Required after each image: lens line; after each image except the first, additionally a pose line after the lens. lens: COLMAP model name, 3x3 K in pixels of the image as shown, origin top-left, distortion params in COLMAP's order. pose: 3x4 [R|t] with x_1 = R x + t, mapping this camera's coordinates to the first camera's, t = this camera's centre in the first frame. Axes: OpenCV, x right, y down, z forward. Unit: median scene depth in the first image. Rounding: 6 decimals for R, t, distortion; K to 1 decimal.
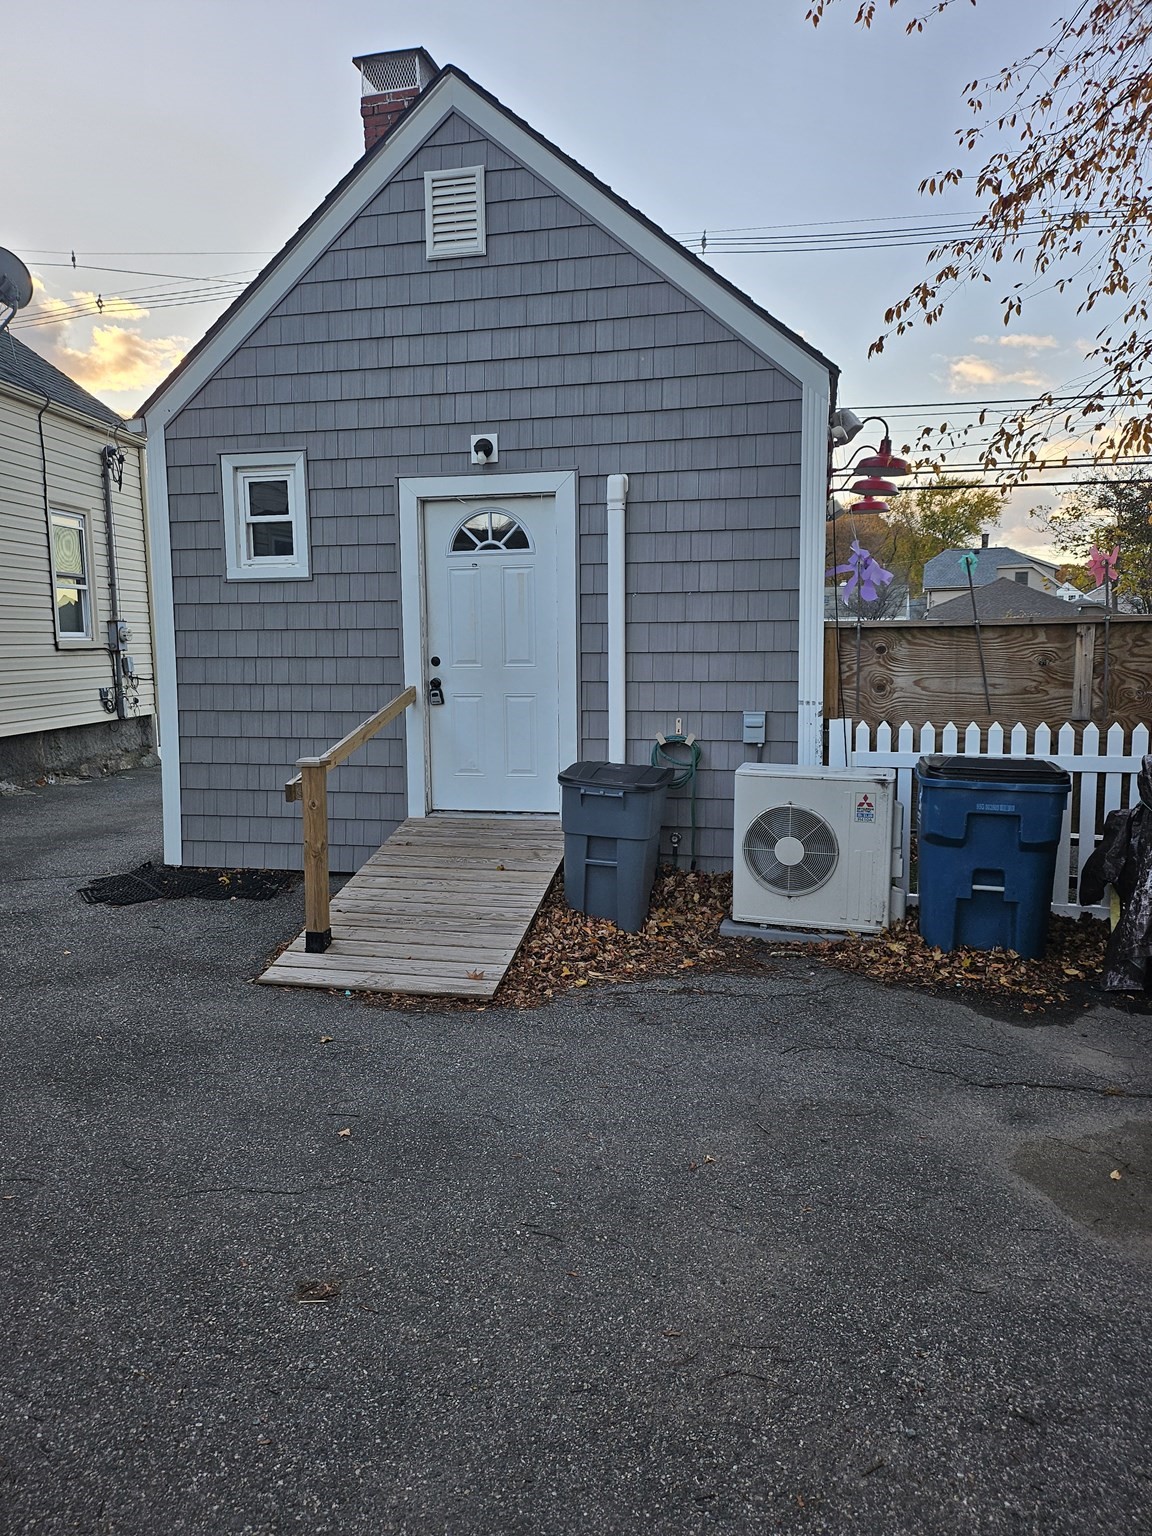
lens RADIAL K [[1077.0, 0, 570.7], [0, 1077.0, 762.3], [0, 0, 1]] dist [0.067330, -0.069916]
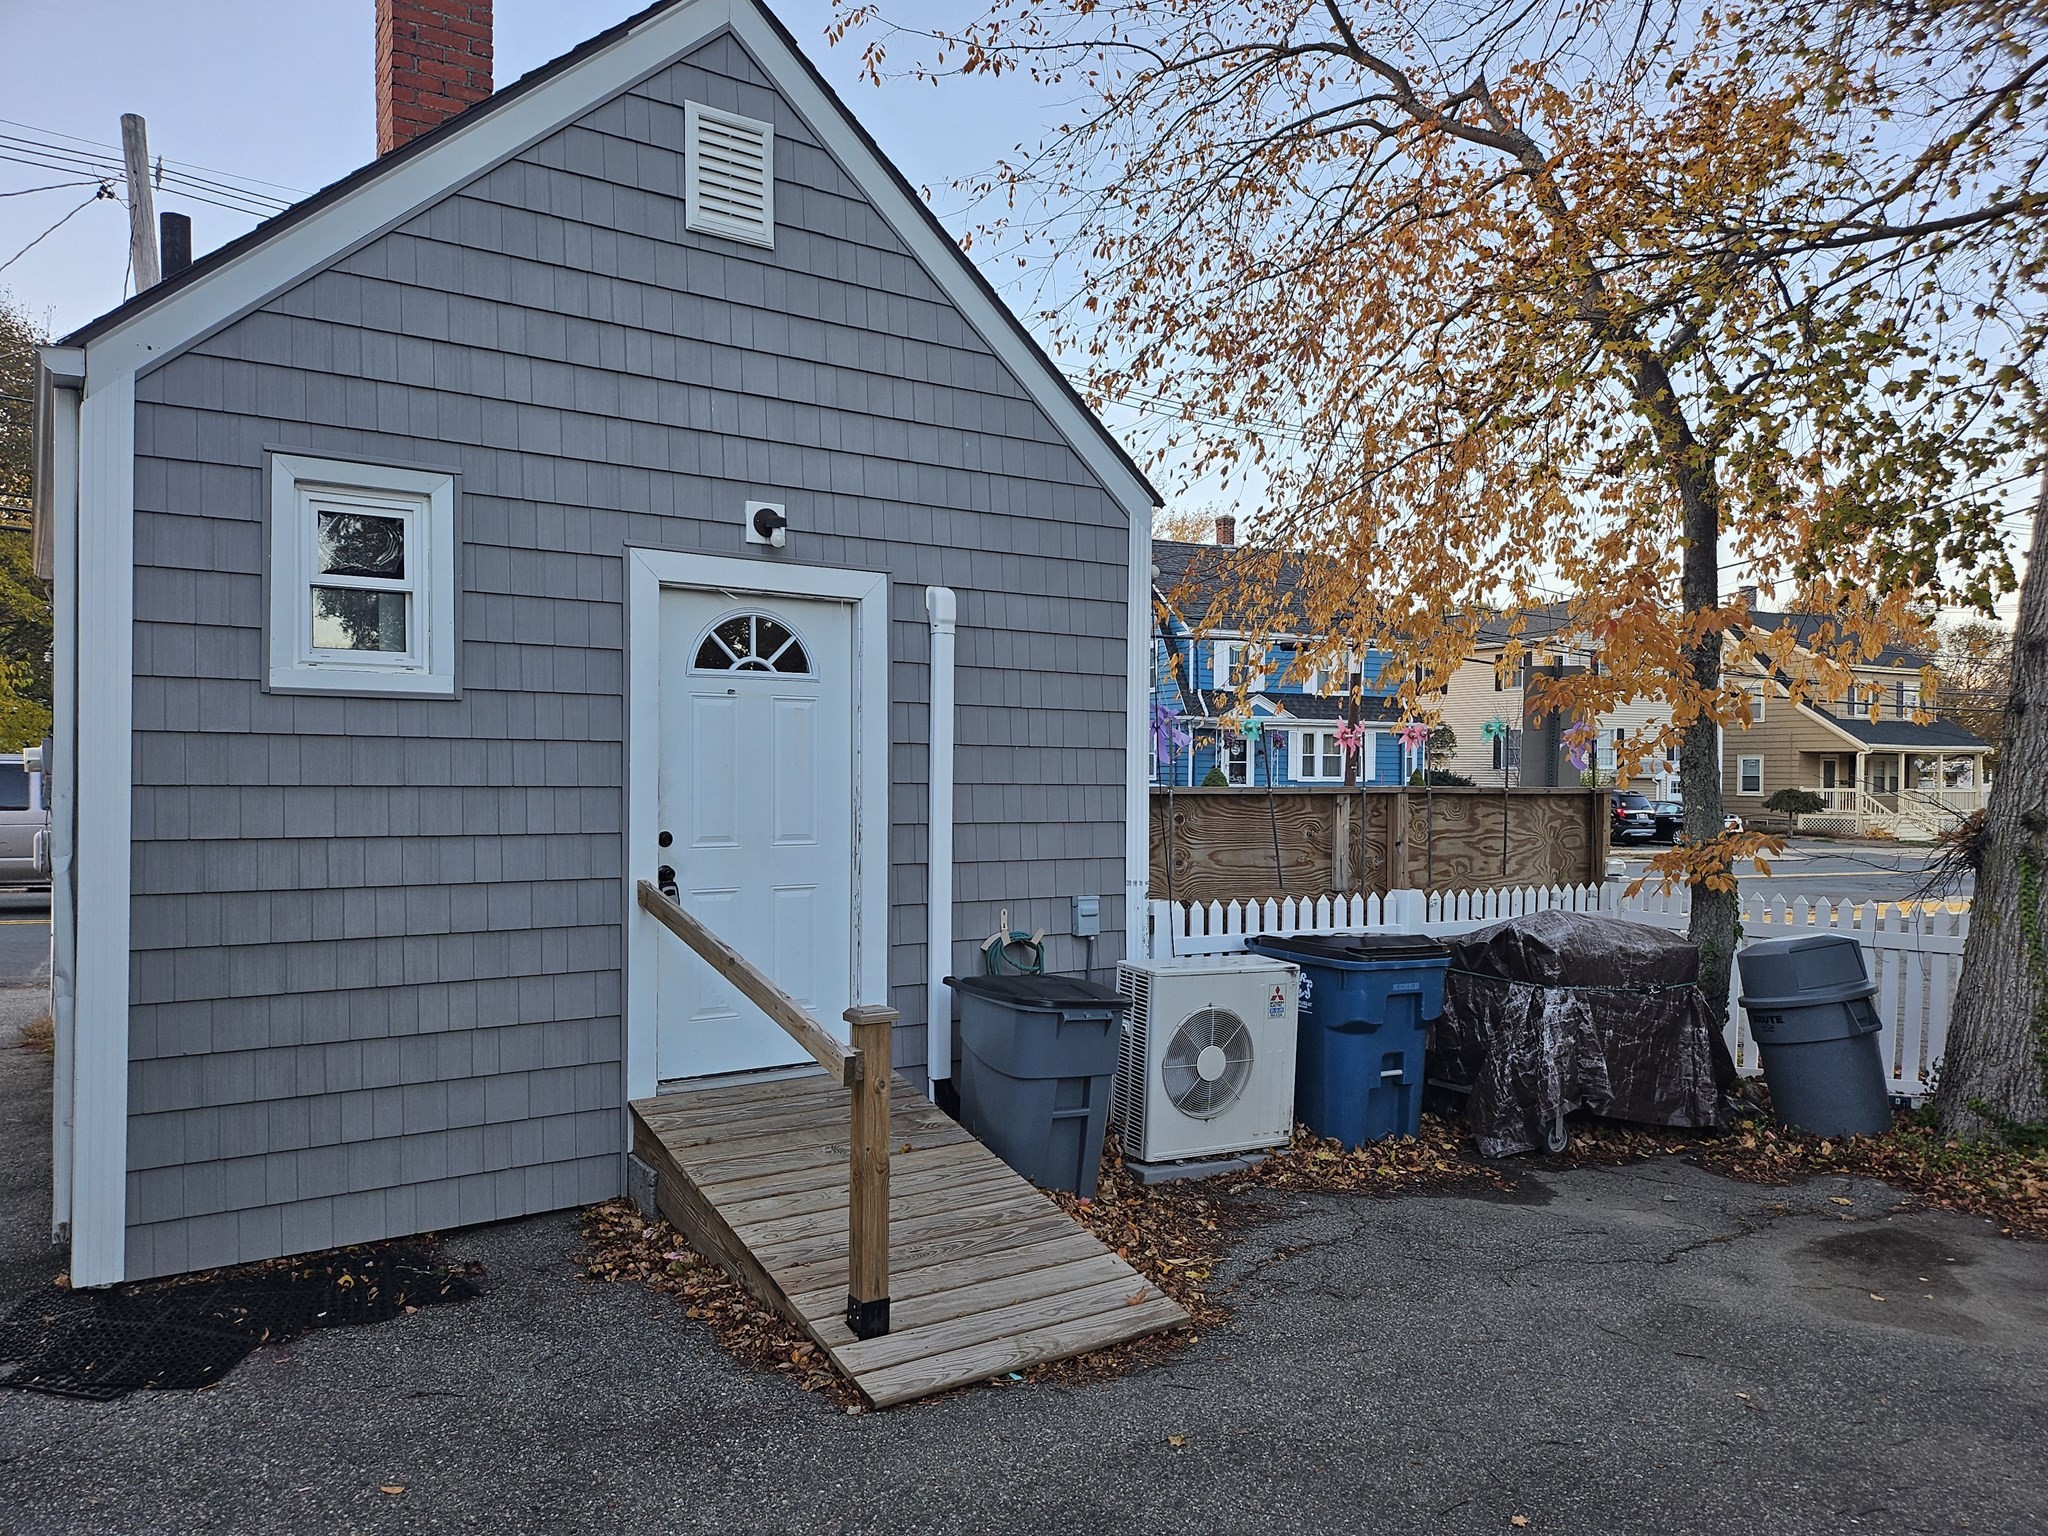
lens RADIAL K [[1436.0, 0, 1018.2], [0, 1436.0, 789.4], [0, 0, 1]] dist [0.067330, -0.069916]
pose [[0.671262, 0.007131, 0.741186, -0.647172], [0.064675, 0.995576, -0.068153, -0.055732], [-0.738393, 0.093685, 0.667831, 0.309016]]
